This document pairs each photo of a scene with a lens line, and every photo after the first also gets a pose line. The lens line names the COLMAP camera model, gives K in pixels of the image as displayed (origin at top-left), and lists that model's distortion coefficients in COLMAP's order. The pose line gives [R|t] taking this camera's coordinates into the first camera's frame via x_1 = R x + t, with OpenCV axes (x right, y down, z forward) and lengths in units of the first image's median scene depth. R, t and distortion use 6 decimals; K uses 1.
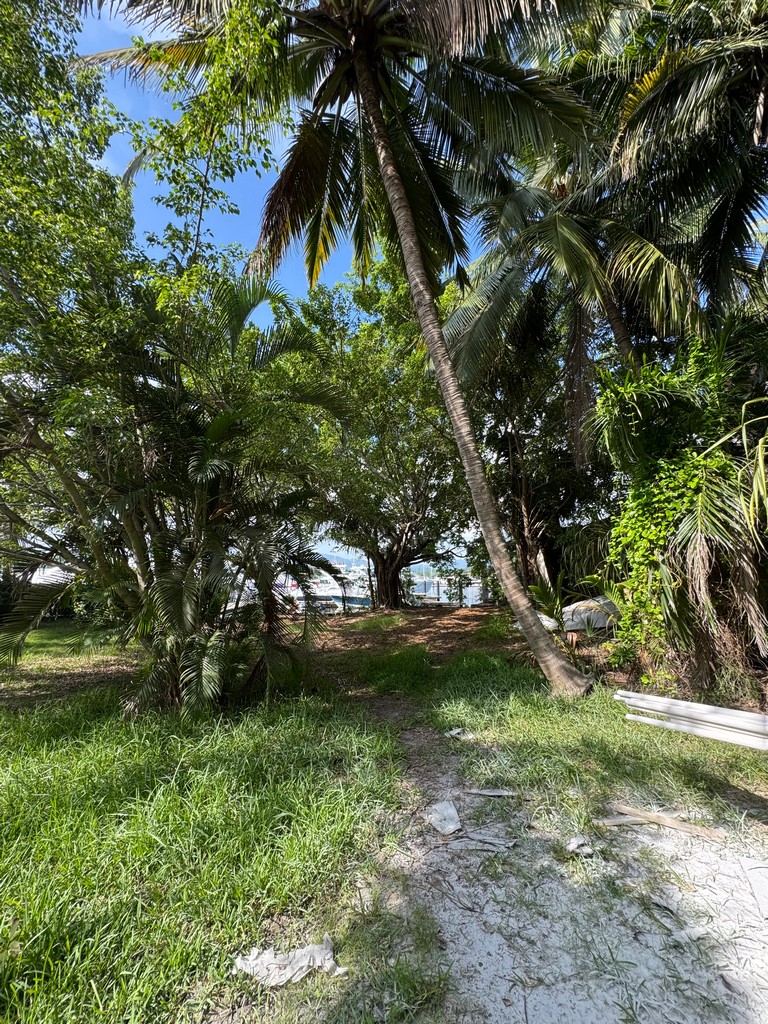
lens RADIAL K [[407.3, 0, 382.4], [0, 407.3, 510.3], [0, 0, 1]] dist [0.000463, -0.000455]
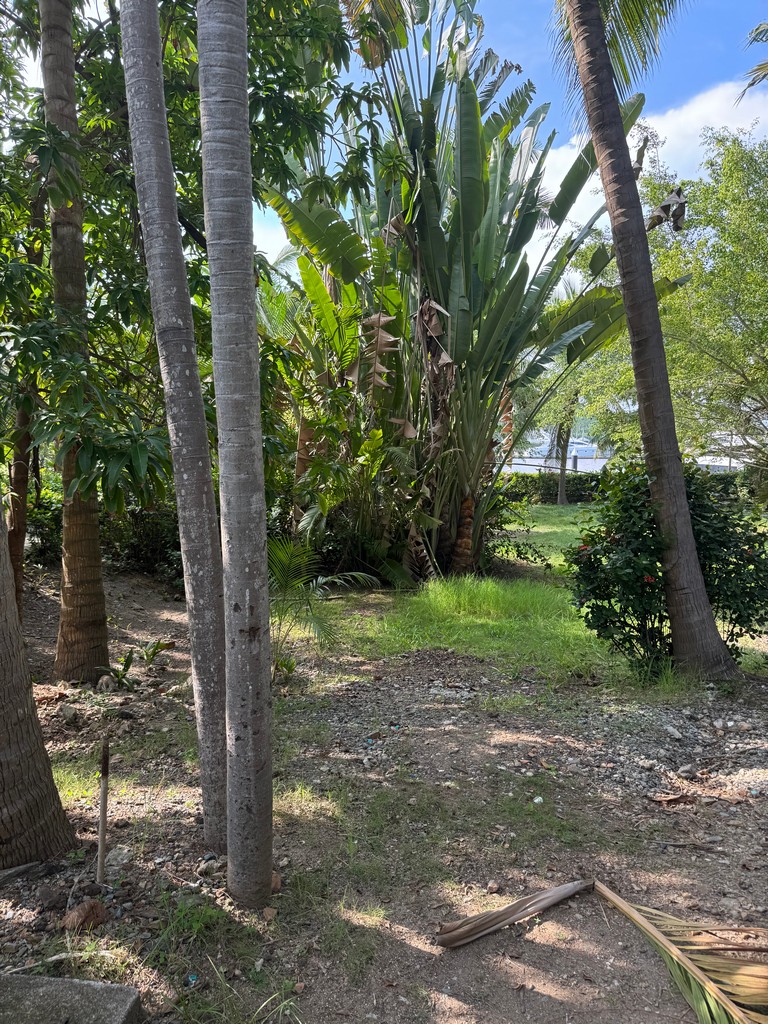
lens RADIAL K [[713.2, 0, 390.6], [0, 713.2, 509.5], [0, 0, 1]] dist [0.137824, -0.252726]
pose [[0.558140, 0.069673, -0.826817, 0.835962], [0.140158, 0.974233, 0.176708, -0.452517], [0.817824, -0.214512, 0.533993, -1.935277]]
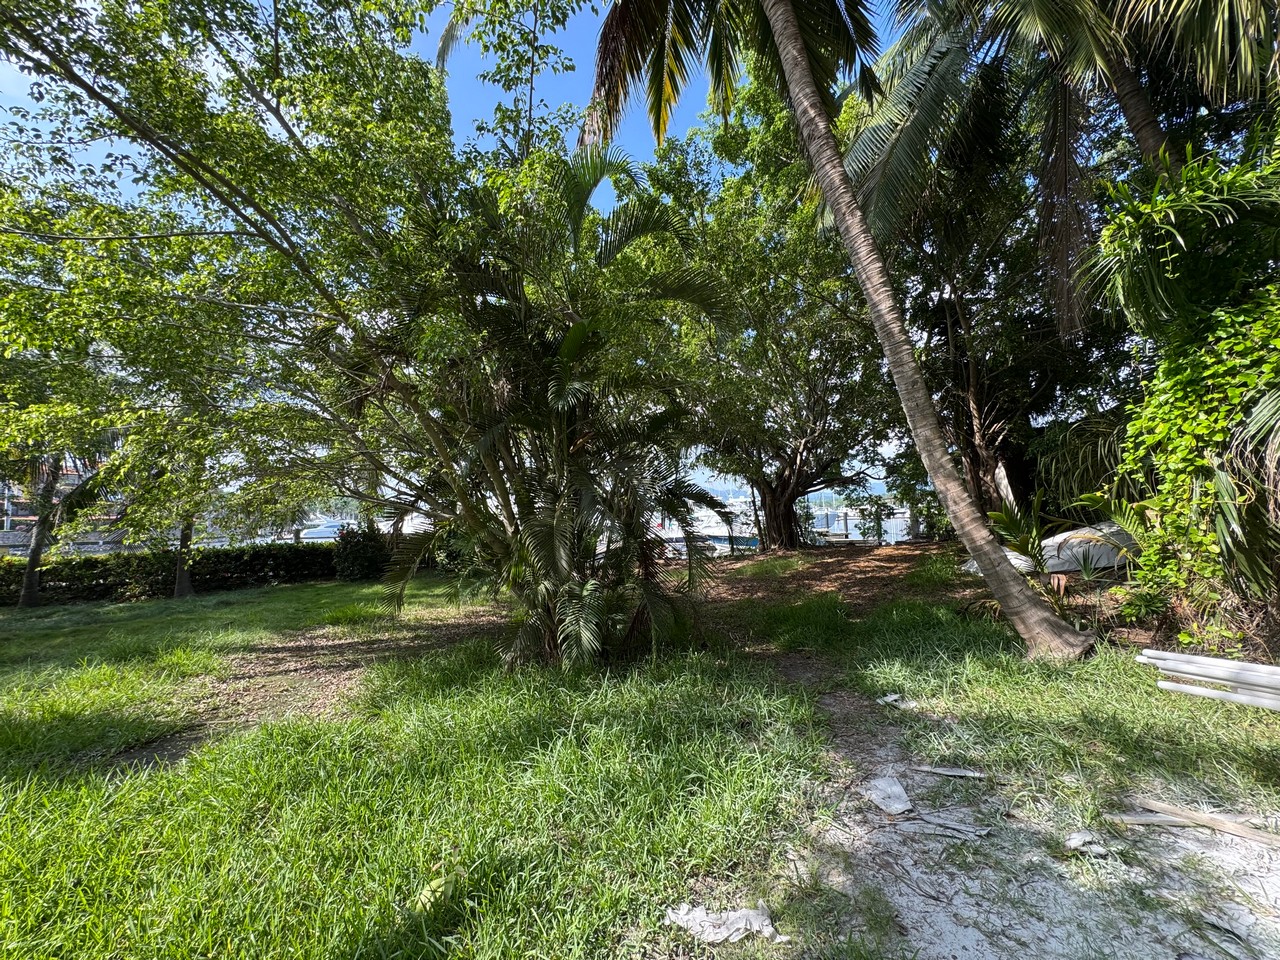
lens RADIAL K [[510.3, 0, 640.0], [0, 510.3, 481.1], [0, 0, 1]] dist [-0.002147, 0.000028]
pose [[0.969198, -0.058845, -0.239149, -0.023557], [0.082089, 0.992695, 0.088420, -0.001184], [0.232199, -0.105328, 0.966949, -0.017978]]
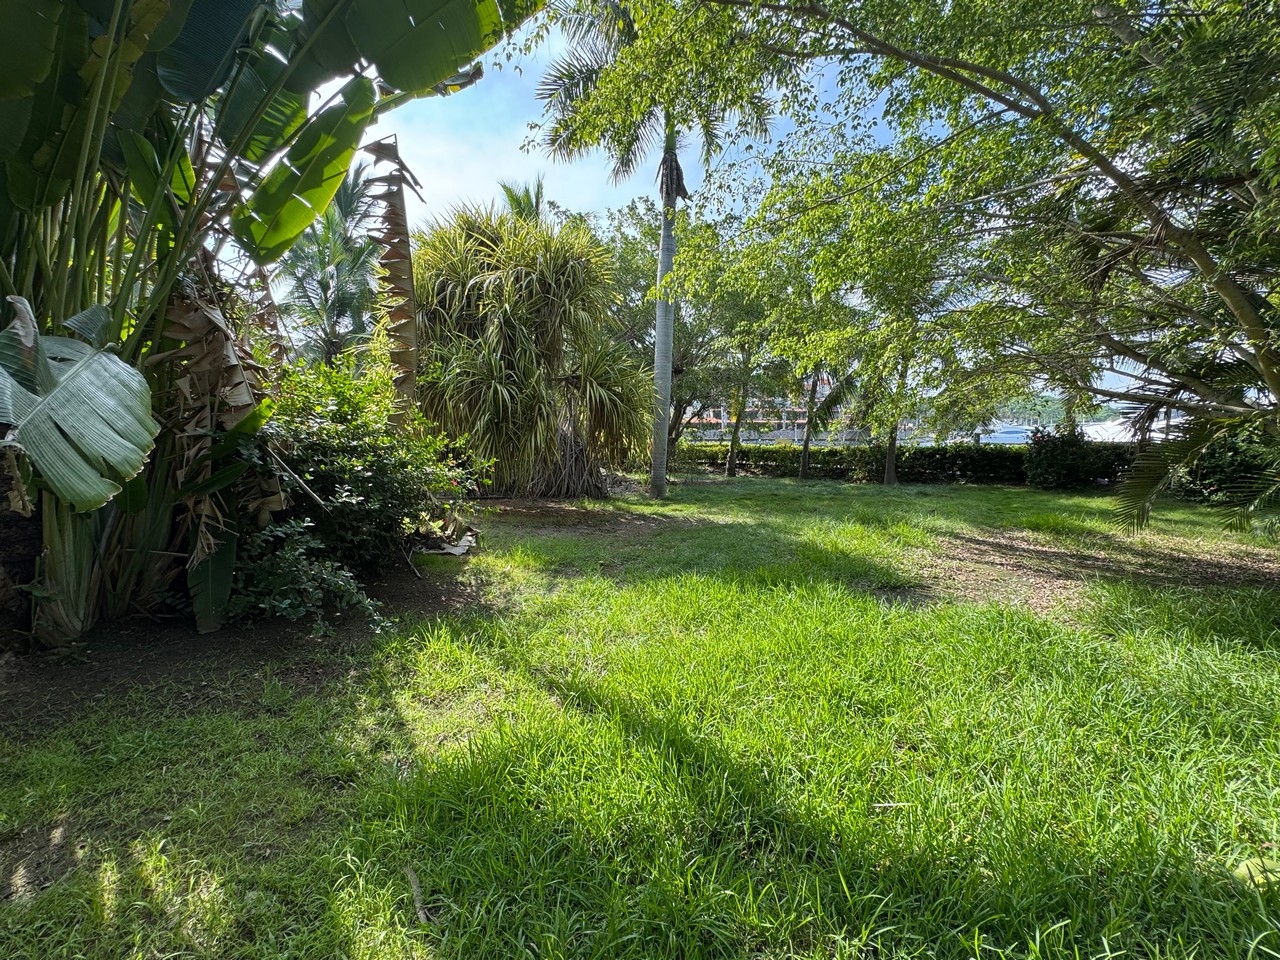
lens RADIAL K [[510.3, 0, 640.0], [0, 510.3, 481.1], [0, 0, 1]] dist [-0.002147, 0.000028]
pose [[0.167740, 0.075943, -0.982902, -0.072877], [0.169050, 0.980044, 0.104572, 0.006907], [0.971229, -0.183700, 0.151555, -0.086046]]
